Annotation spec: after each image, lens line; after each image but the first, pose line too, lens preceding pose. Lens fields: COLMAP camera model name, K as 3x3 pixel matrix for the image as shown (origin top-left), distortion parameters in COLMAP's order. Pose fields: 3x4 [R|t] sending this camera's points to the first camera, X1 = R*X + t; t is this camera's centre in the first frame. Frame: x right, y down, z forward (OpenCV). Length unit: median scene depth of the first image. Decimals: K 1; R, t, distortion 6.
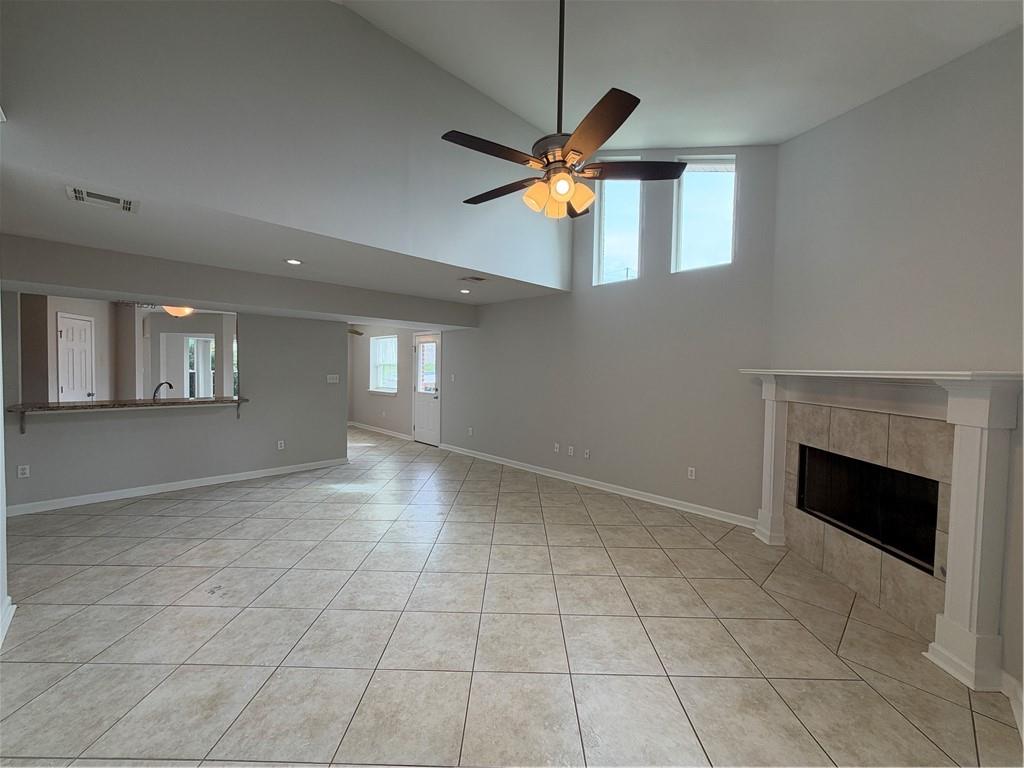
lens RADIAL K [[407.2, 0, 514.0], [0, 407.2, 384.9], [0, 0, 1]] dist [-0.001867, -0.000040]
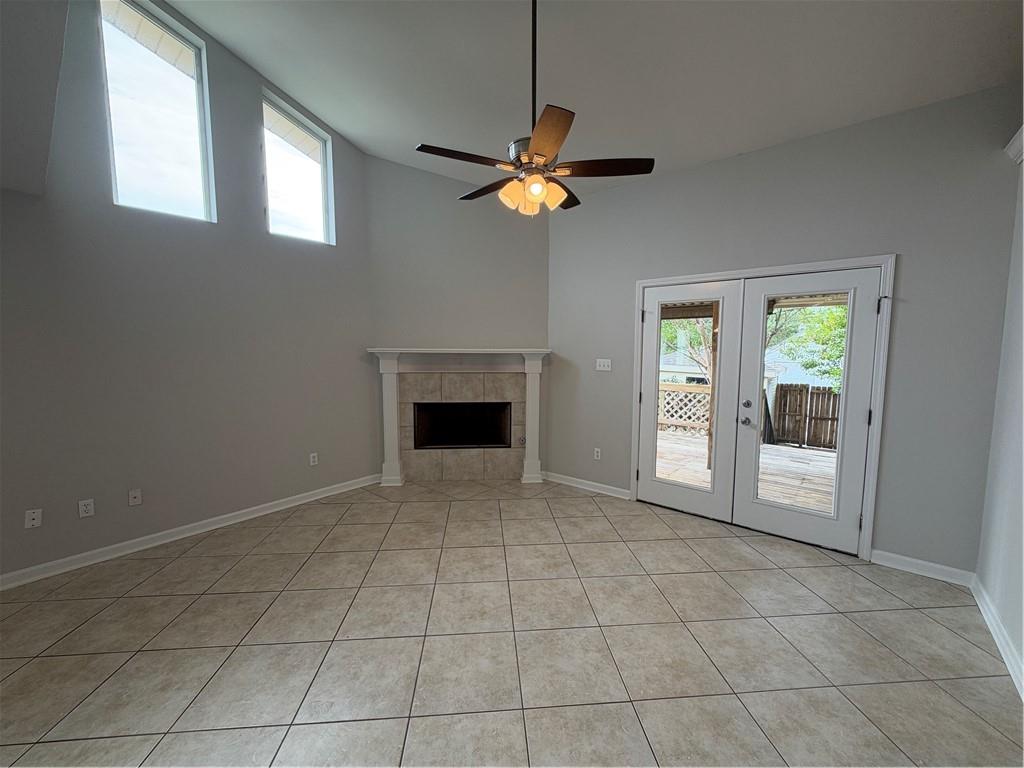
lens RADIAL K [[407.2, 0, 513.9], [0, 407.2, 383.1], [0, 0, 1]] dist [-0.001867, -0.000040]
pose [[-0.090729, -0.109754, 0.989809, -0.756576], [0.037753, 0.992815, 0.113547, -0.070715], [-0.995160, 0.047671, -0.085934, 0.874322]]
